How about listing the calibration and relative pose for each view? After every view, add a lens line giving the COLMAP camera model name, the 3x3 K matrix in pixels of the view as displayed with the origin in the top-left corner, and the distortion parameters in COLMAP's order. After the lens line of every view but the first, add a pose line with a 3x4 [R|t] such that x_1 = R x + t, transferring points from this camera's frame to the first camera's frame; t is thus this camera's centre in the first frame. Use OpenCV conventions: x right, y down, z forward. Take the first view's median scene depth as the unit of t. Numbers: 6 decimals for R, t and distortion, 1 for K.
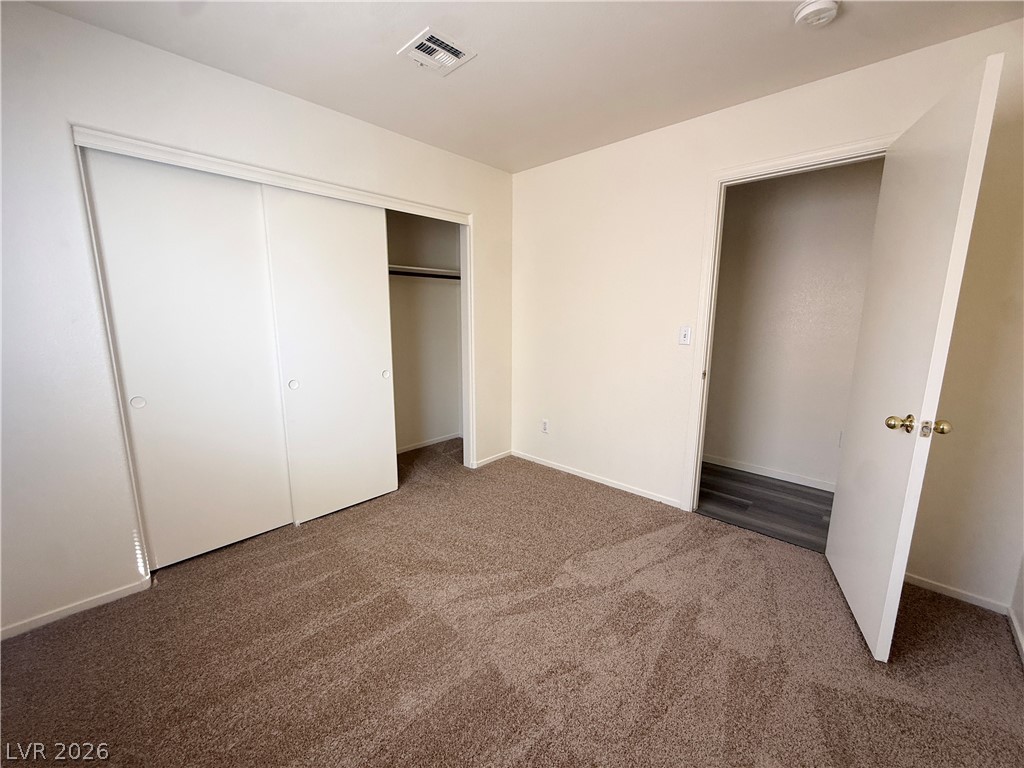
lens RADIAL K [[409.3, 0, 510.3], [0, 409.3, 385.0], [0, 0, 1]] dist [-0.000180, -0.000013]
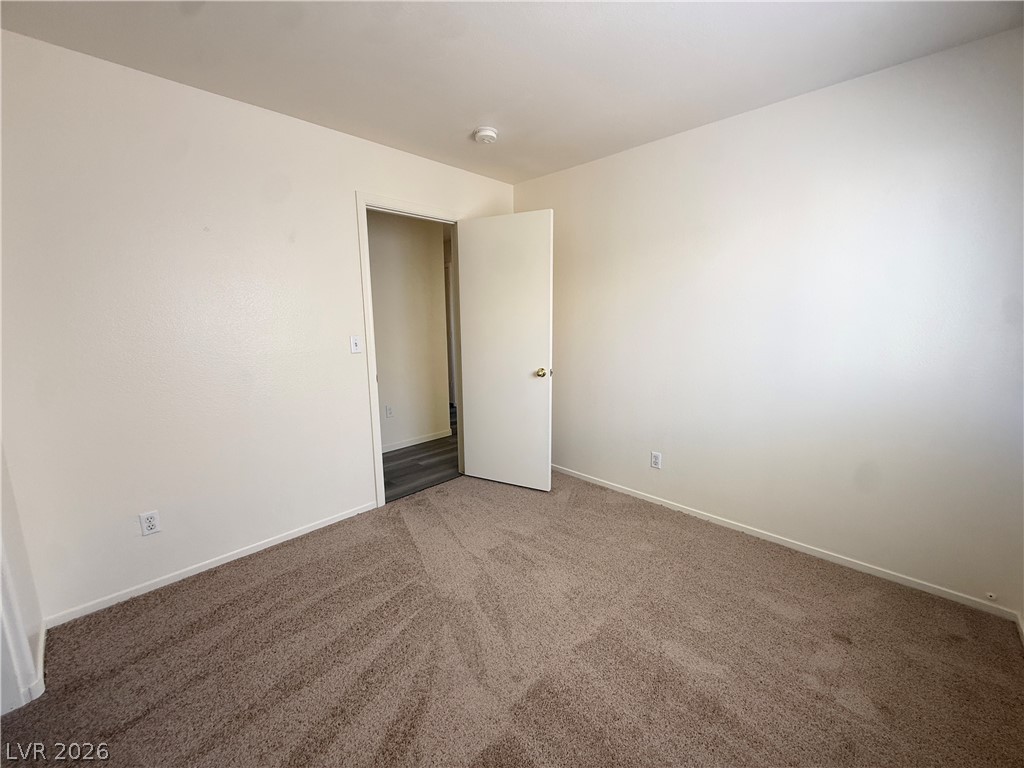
lens RADIAL K [[409.3, 0, 510.3], [0, 409.3, 385.0], [0, 0, 1]] dist [-0.000180, -0.000013]
pose [[0.025562, -0.175230, 0.984196, -0.583622], [0.188404, 0.967719, 0.167403, -0.119589], [-0.981759, 0.181147, 0.057751, 0.573702]]
